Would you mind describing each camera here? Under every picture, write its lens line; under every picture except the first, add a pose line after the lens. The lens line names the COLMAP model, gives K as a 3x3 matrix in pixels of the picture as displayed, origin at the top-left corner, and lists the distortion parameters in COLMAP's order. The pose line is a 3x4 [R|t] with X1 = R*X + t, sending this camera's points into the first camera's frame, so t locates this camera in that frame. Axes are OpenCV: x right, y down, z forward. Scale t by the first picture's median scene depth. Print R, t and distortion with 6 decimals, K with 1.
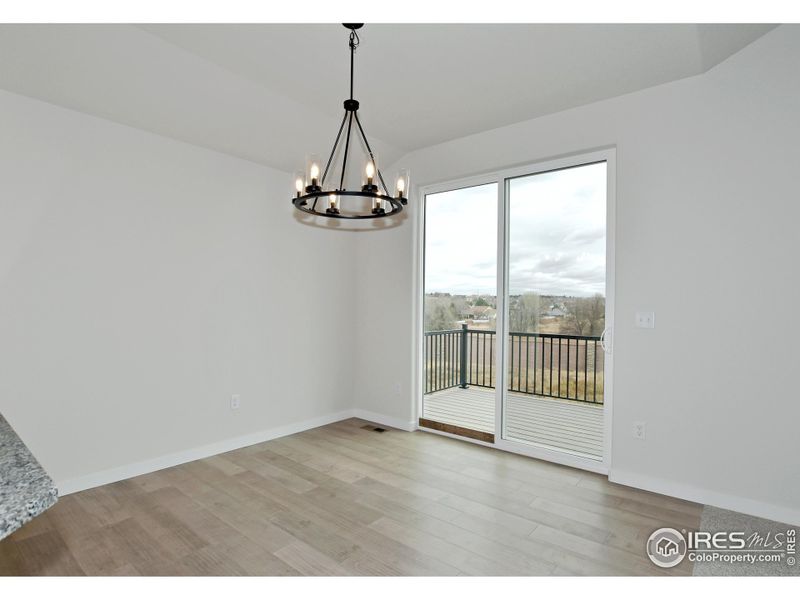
lens RADIAL K [[382.3, 0, 398.6], [0, 382.3, 305.5], [0, 0, 1]] dist [-0.000029, -0.000136]
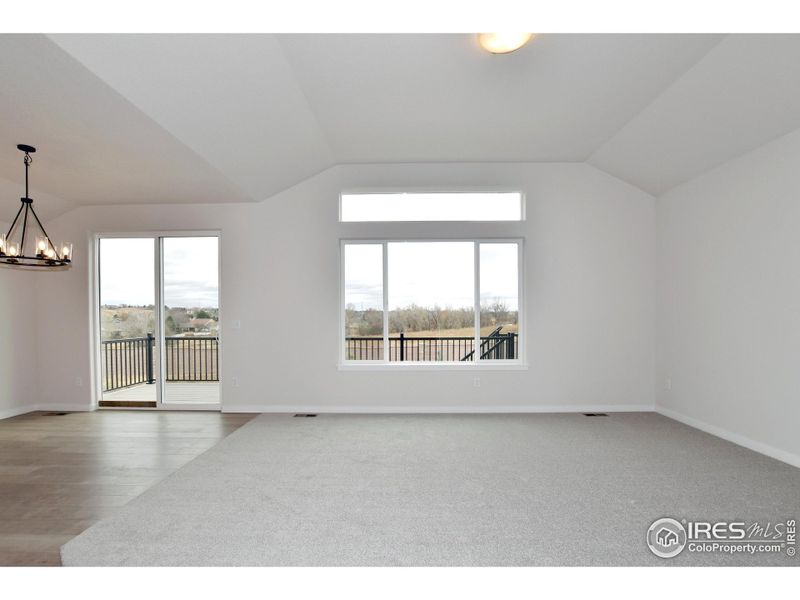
lens RADIAL K [[412.6, 0, 400.4], [0, 412.6, 321.1], [0, 0, 1]] dist [-0.002558, -0.000733]
pose [[0.819087, -0.024893, 0.573128, 0.110316], [0.019312, 0.999688, 0.015819, 0.005342], [-0.573344, -0.001889, 0.819313, -0.915910]]
